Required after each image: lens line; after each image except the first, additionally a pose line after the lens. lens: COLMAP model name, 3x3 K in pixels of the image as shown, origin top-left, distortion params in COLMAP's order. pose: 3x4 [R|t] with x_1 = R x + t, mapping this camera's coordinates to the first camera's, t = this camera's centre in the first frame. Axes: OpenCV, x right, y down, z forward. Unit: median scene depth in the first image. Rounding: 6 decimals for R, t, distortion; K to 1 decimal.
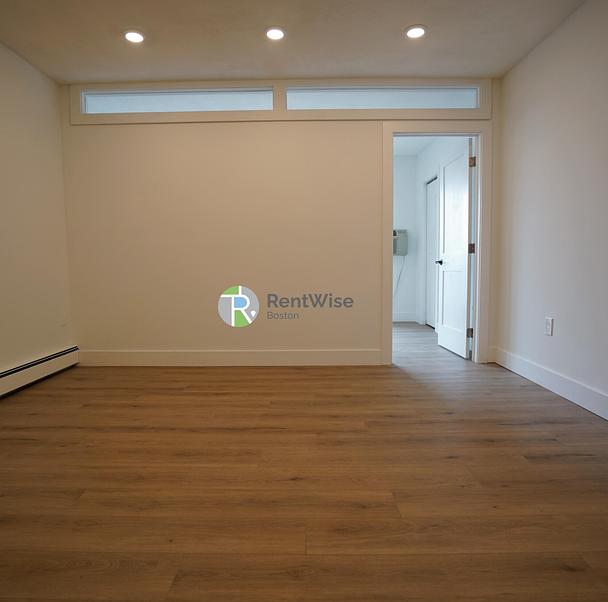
lens RADIAL K [[422.6, 0, 296.0], [0, 422.6, 302.7], [0, 0, 1]] dist [-0.065793, 0.038212]
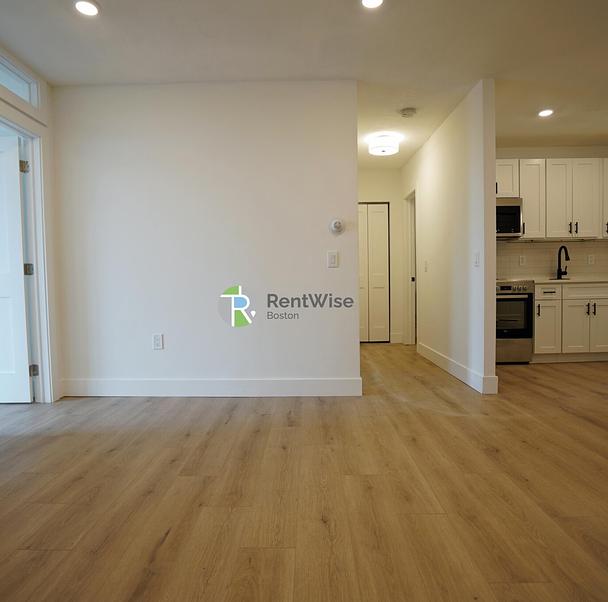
lens RADIAL K [[422.6, 0, 296.0], [0, 422.6, 302.7], [0, 0, 1]] dist [-0.065793, 0.038212]
pose [[0.007158, -0.032231, 0.999455, -0.674479], [0.100833, 0.994409, 0.031346, -0.058687], [-0.994878, 0.100553, 0.010368, 0.772508]]
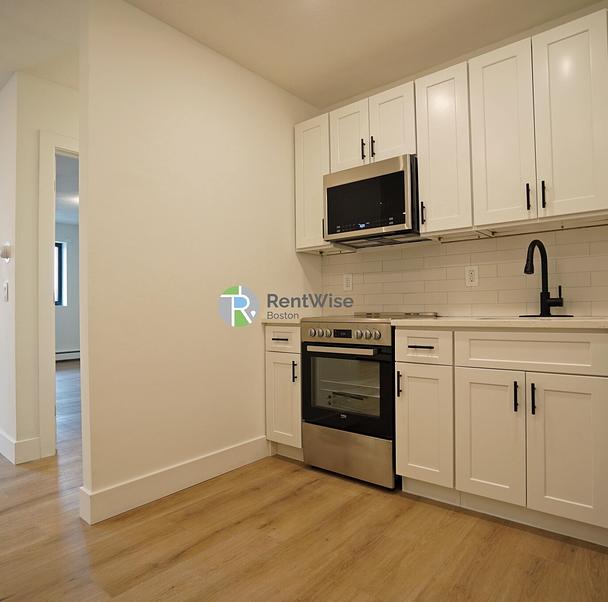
lens RADIAL K [[422.6, 0, 296.0], [0, 422.6, 302.7], [0, 0, 1]] dist [-0.065793, 0.038212]
pose [[0.639917, 0.008059, 0.768402, -0.647111], [0.067213, 0.995526, -0.066415, -0.056695], [-0.765499, 0.094147, 0.636512, 0.733785]]
